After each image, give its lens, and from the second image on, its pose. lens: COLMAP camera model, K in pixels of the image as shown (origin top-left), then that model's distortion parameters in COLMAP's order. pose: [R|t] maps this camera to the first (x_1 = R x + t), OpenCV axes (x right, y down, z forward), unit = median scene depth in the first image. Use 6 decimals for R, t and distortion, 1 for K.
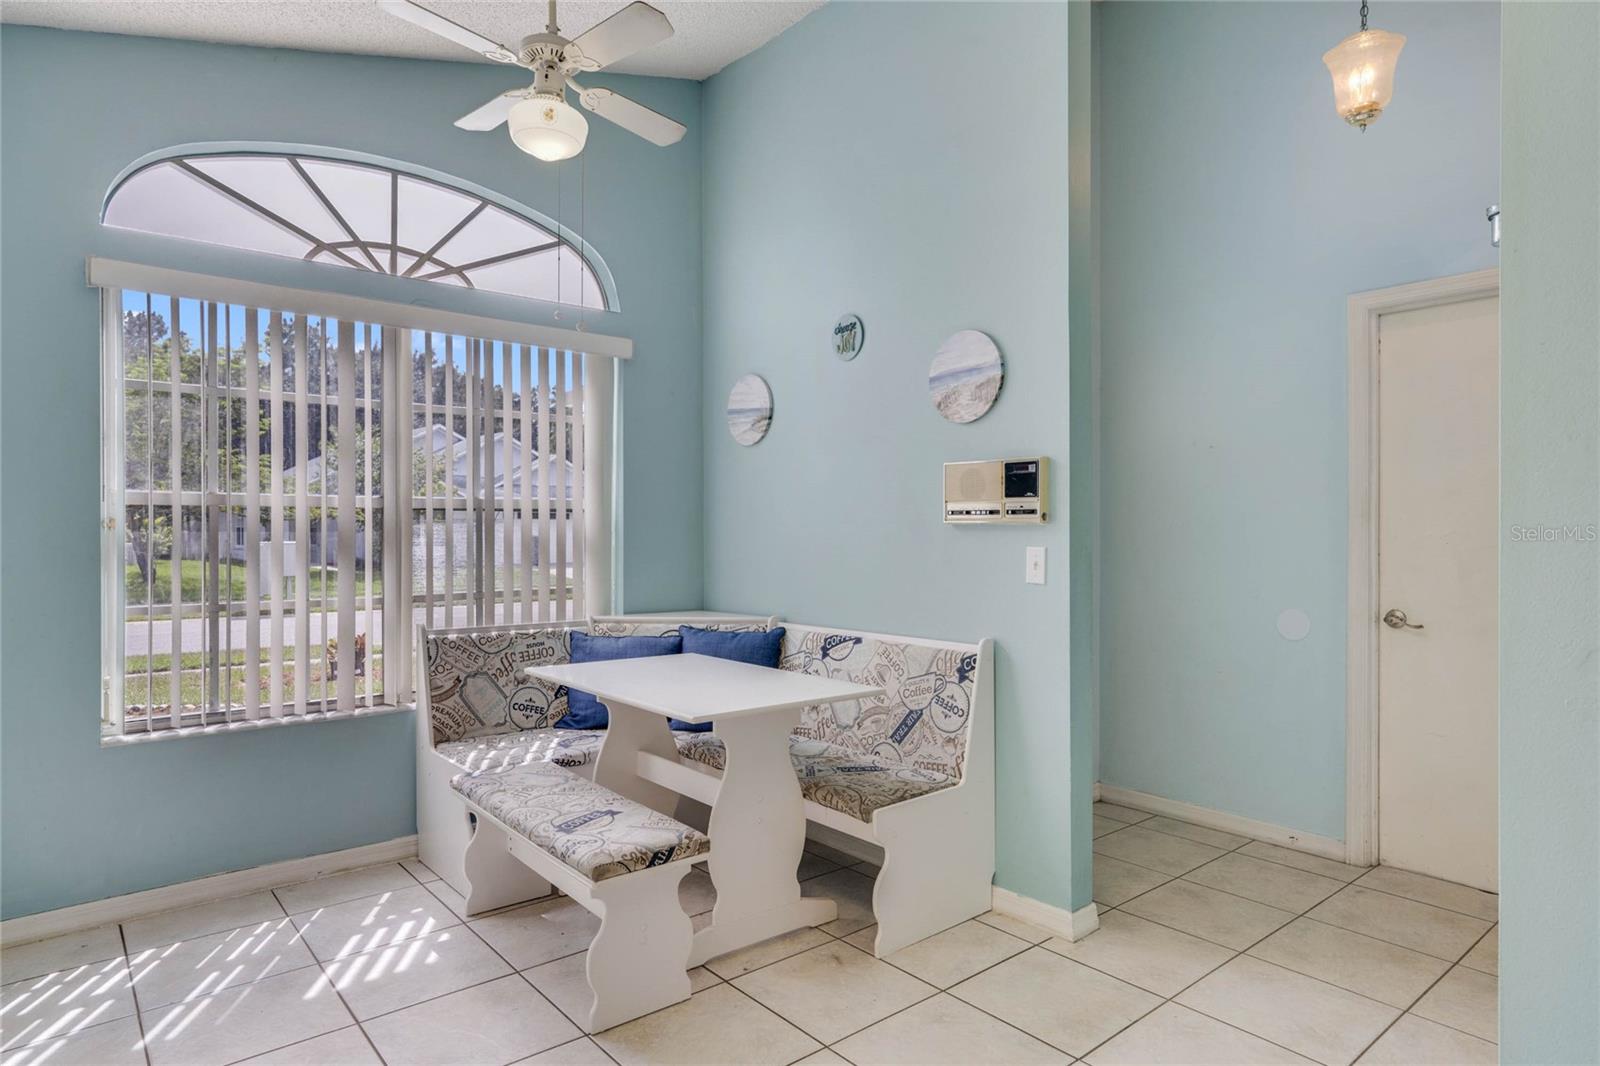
lens RADIAL K [[906.1, 0, 800.0], [0, 906.1, 533.0], [0, 0, 1]] dist [0.003861, 0.001173]
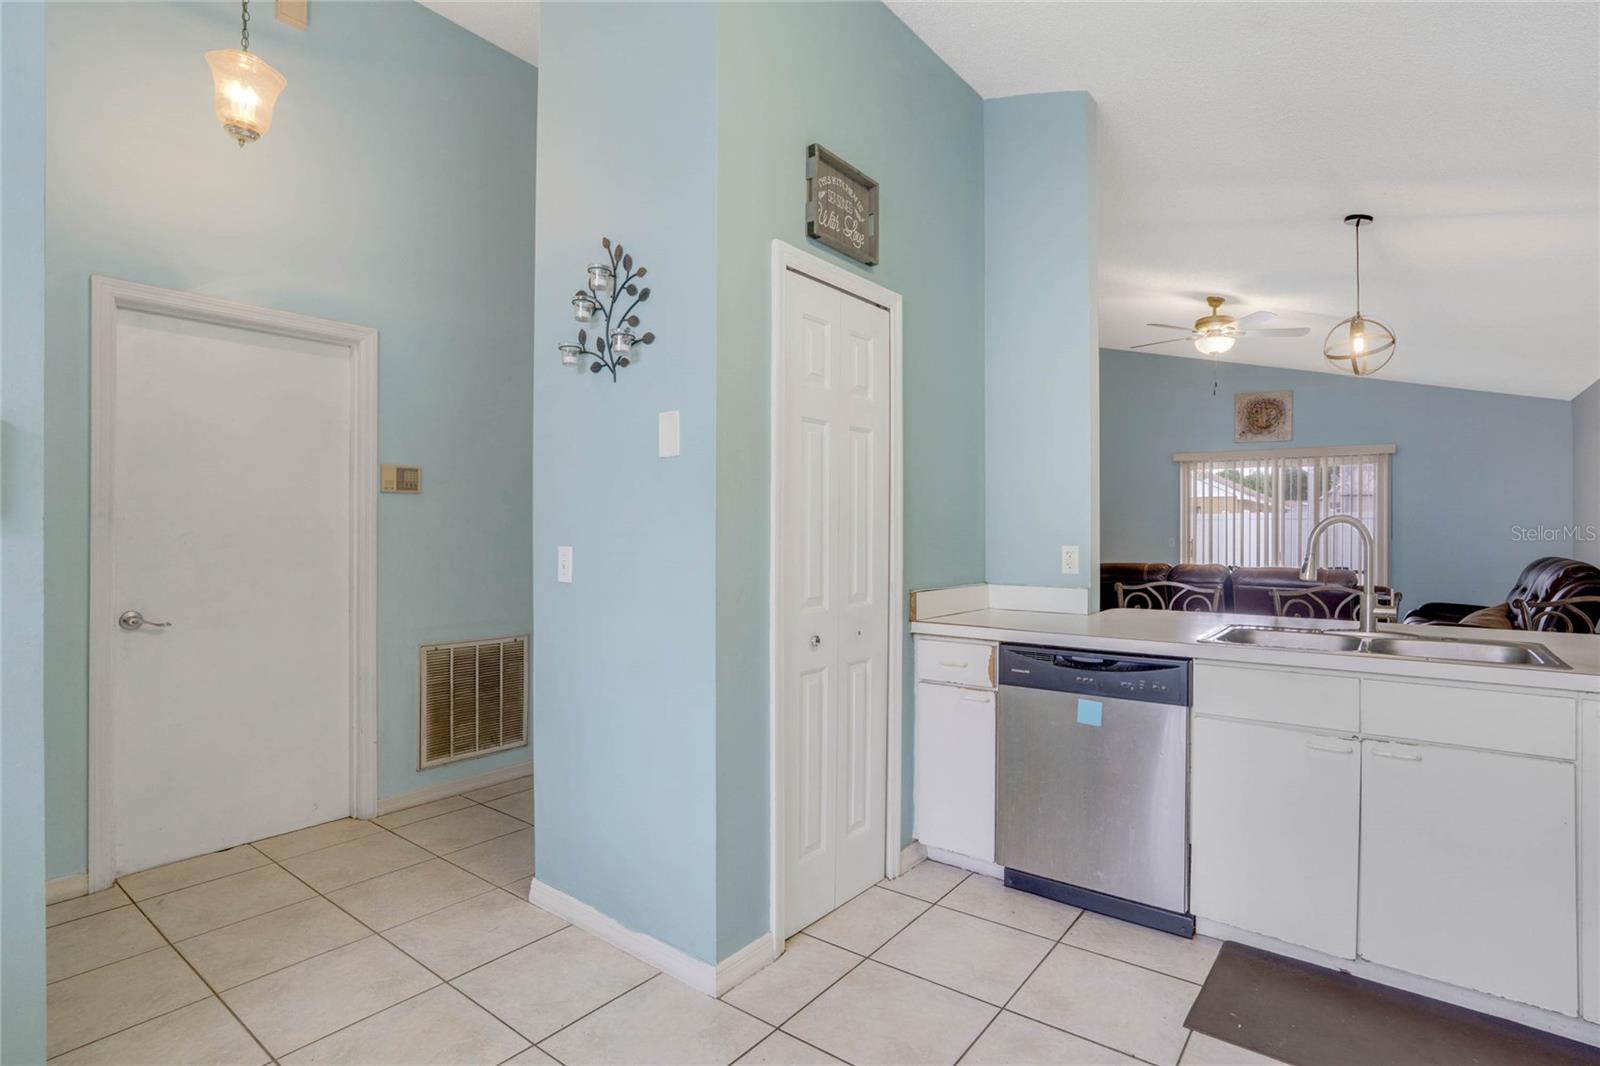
lens RADIAL K [[785.6, 0, 800.0], [0, 785.6, 533.0], [0, 0, 1]] dist [-0.036031, 0.001165]
pose [[-0.226282, -0.002417, 0.974059, -0.374557], [0.005103, 0.999980, 0.003666, -0.000394], [-0.974048, 0.005800, -0.226265, 0.578444]]
